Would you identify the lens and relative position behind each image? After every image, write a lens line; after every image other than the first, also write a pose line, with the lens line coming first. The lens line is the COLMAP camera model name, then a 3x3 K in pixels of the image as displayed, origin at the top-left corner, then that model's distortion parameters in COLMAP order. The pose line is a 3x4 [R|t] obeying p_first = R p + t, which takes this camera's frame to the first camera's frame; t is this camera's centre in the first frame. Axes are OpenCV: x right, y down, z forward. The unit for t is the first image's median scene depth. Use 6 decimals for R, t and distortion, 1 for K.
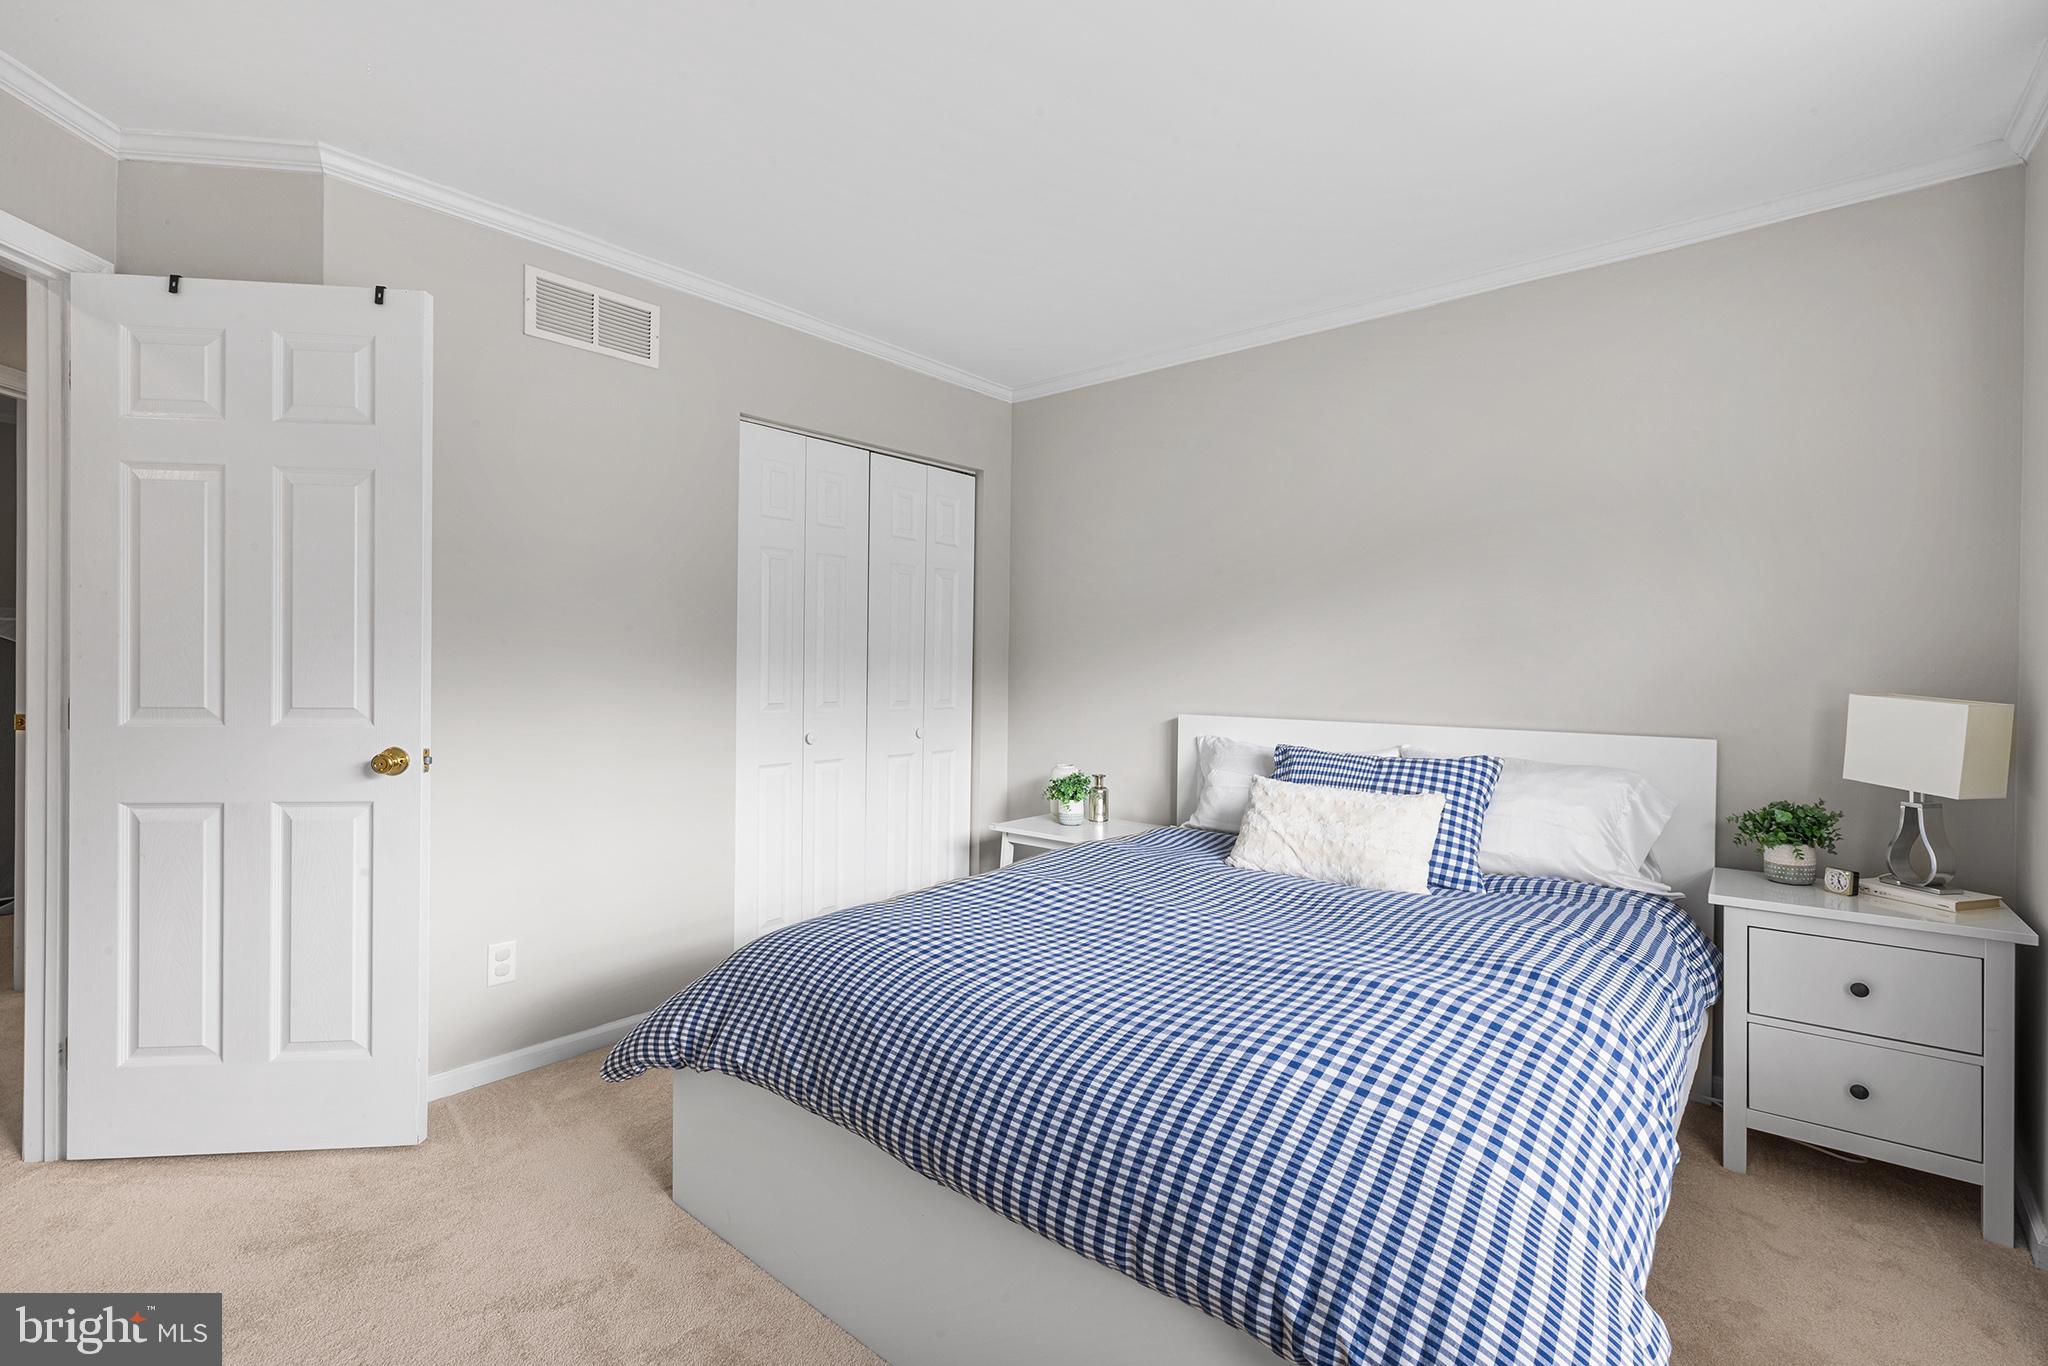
lens RADIAL K [[933.7, 0, 1022.5], [0, 933.7, 657.0], [0, 0, 1]] dist [0.002055, 0.000062]
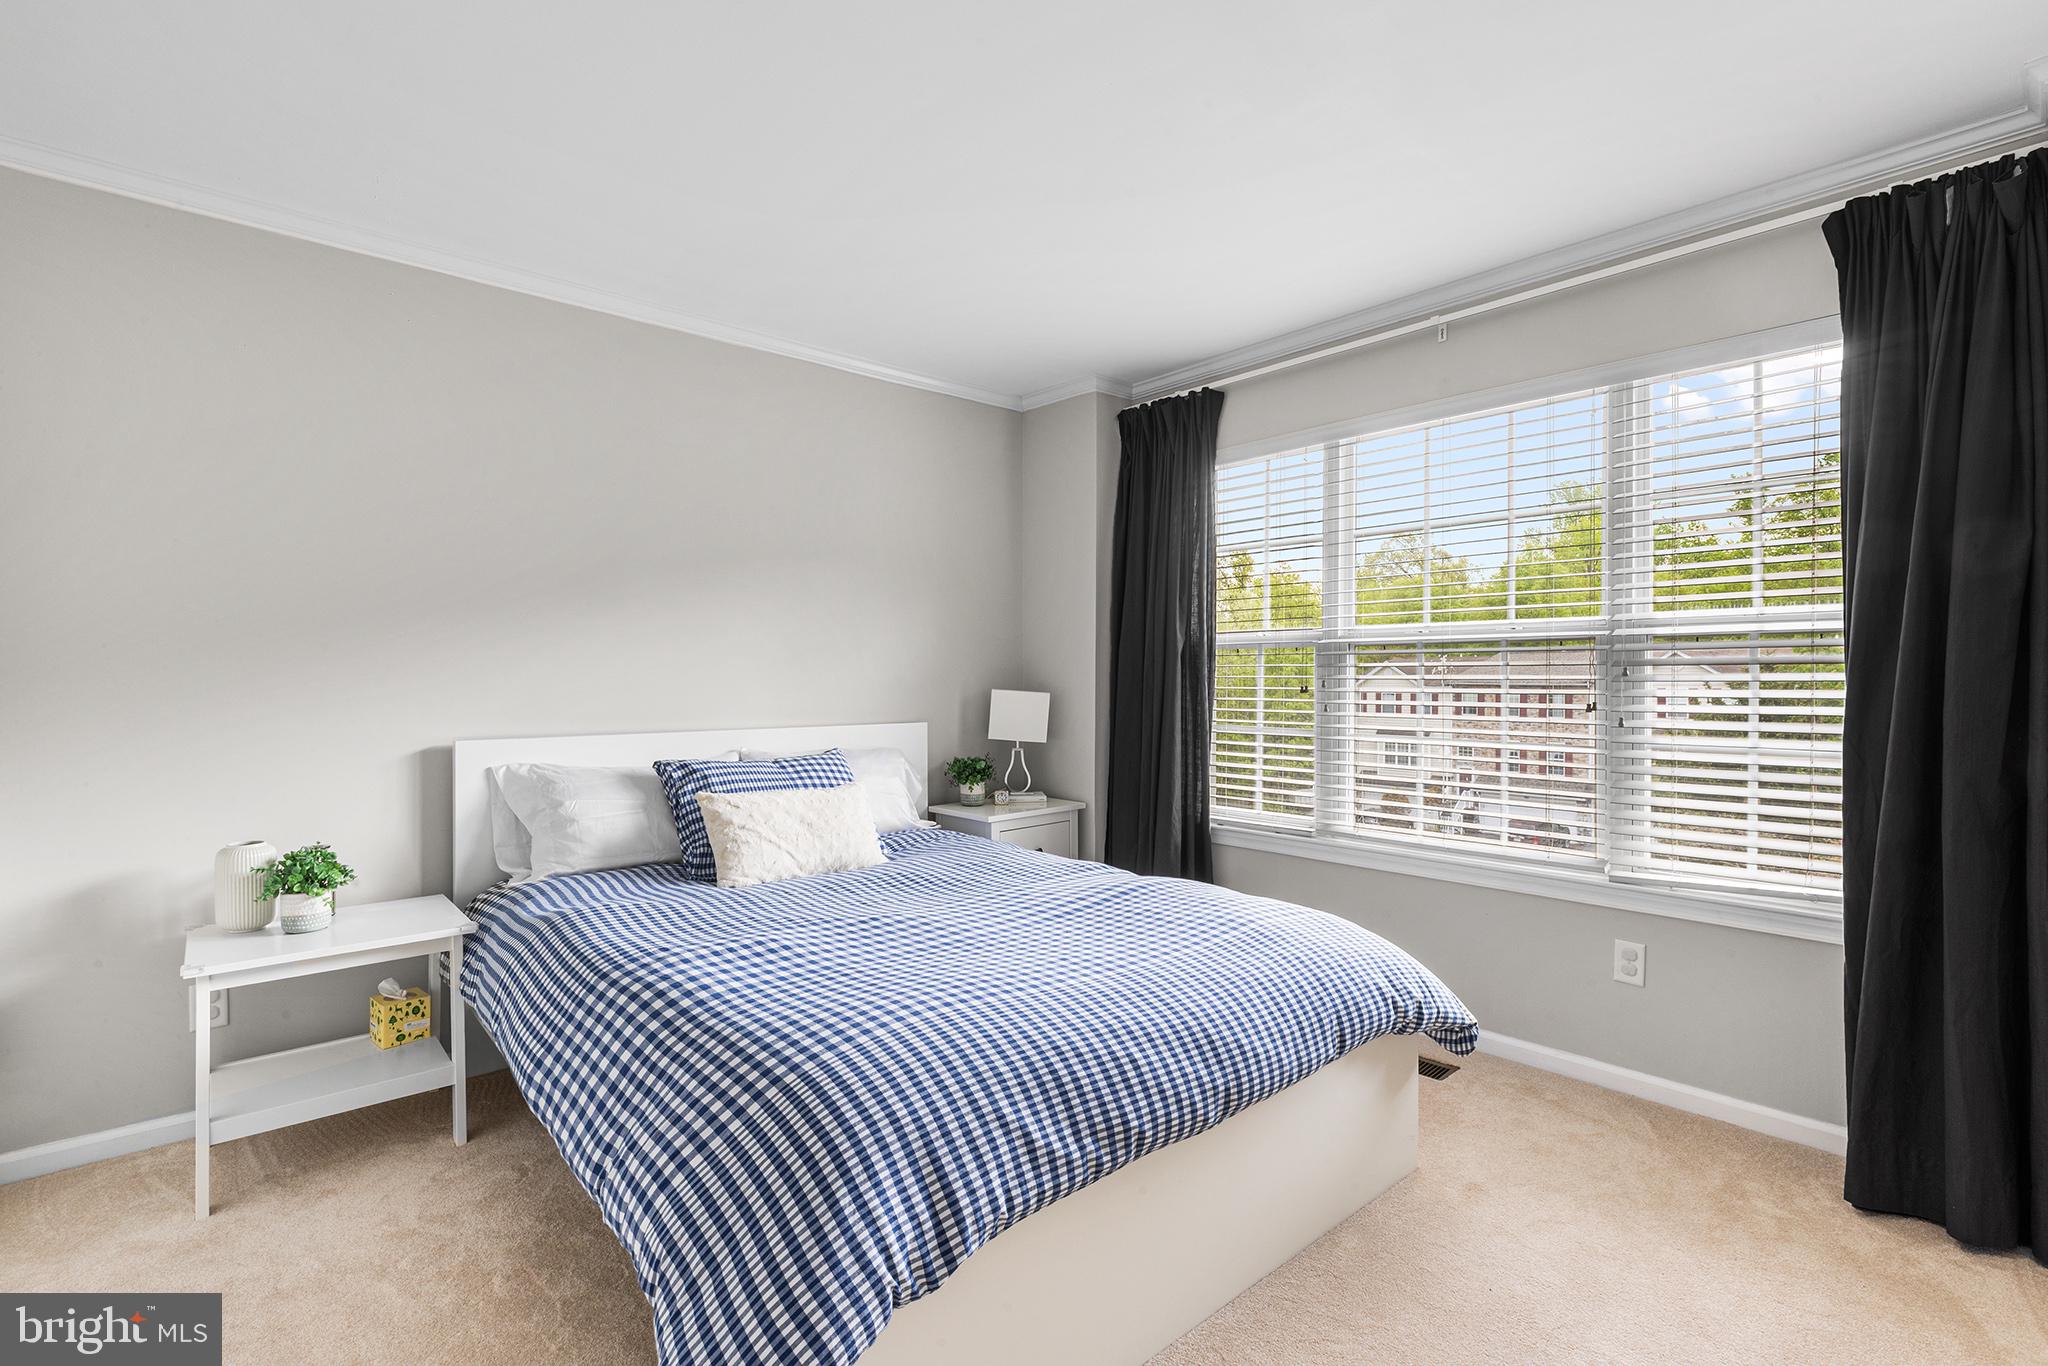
lens RADIAL K [[932.5, 0, 1025.2], [0, 932.5, 671.5], [0, 0, 1]] dist [0.003744, 0.000235]
pose [[0.151019, 0.001733, 0.988529, -0.812325], [-0.001094, 0.999998, -0.001586, 0.009071], [-0.988530, -0.000842, 0.151021, 0.683141]]
